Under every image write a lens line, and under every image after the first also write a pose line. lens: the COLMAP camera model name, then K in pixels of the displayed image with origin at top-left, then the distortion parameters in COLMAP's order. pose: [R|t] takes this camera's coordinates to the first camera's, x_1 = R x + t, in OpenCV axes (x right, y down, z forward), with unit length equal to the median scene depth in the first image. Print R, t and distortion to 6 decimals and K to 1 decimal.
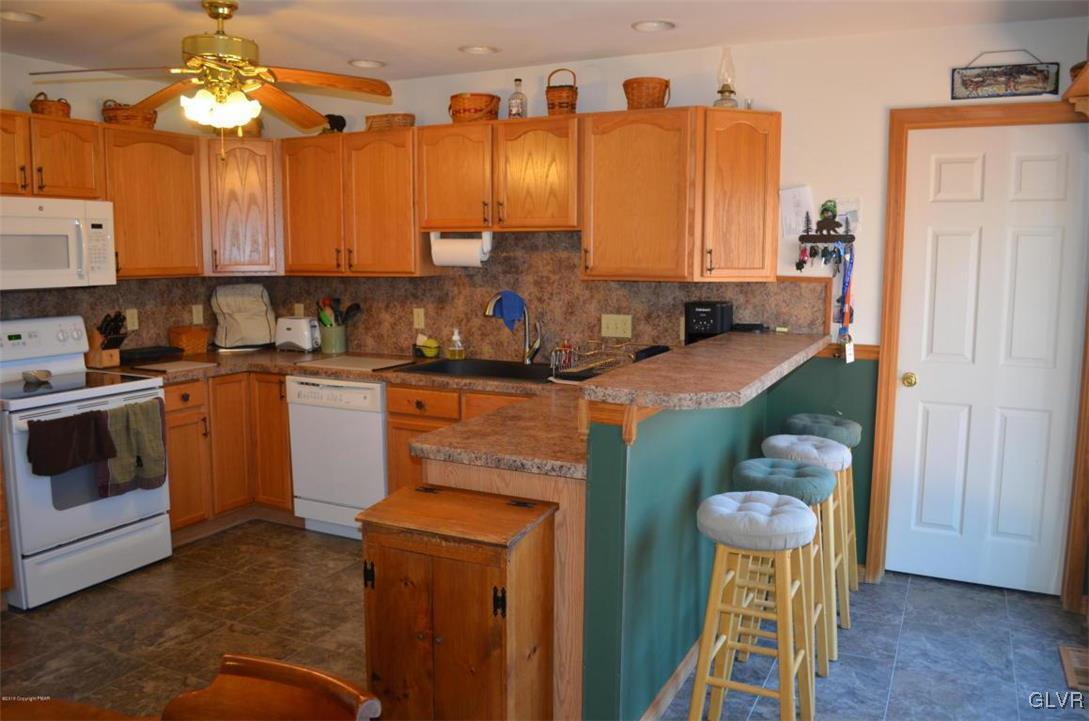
lens RADIAL K [[851.7, 0, 542.4], [0, 851.7, 362.7], [0, 0, 1]] dist [-0.081360, 0.012722]
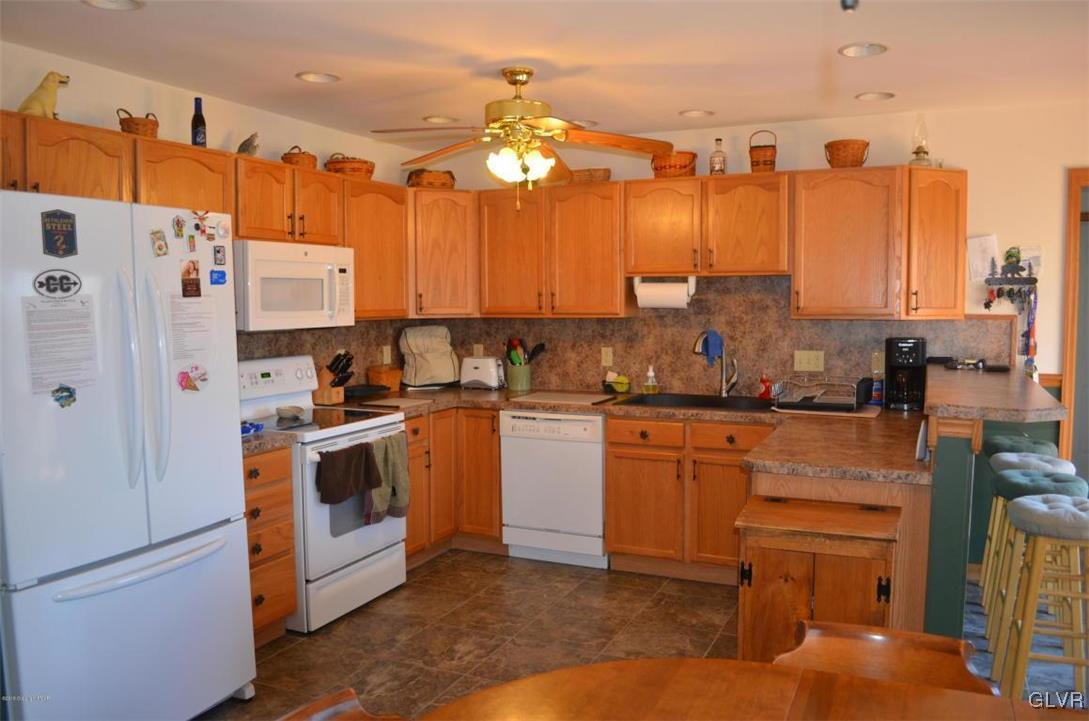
lens RADIAL K [[851.7, 0, 547.6], [0, 851.7, 361.9], [0, 0, 1]] dist [-0.081360, 0.012722]
pose [[0.999412, -0.009533, 0.032931, -0.312921], [0.011307, 0.998470, -0.054128, 0.014473], [-0.032365, 0.054469, 0.997991, -0.088320]]
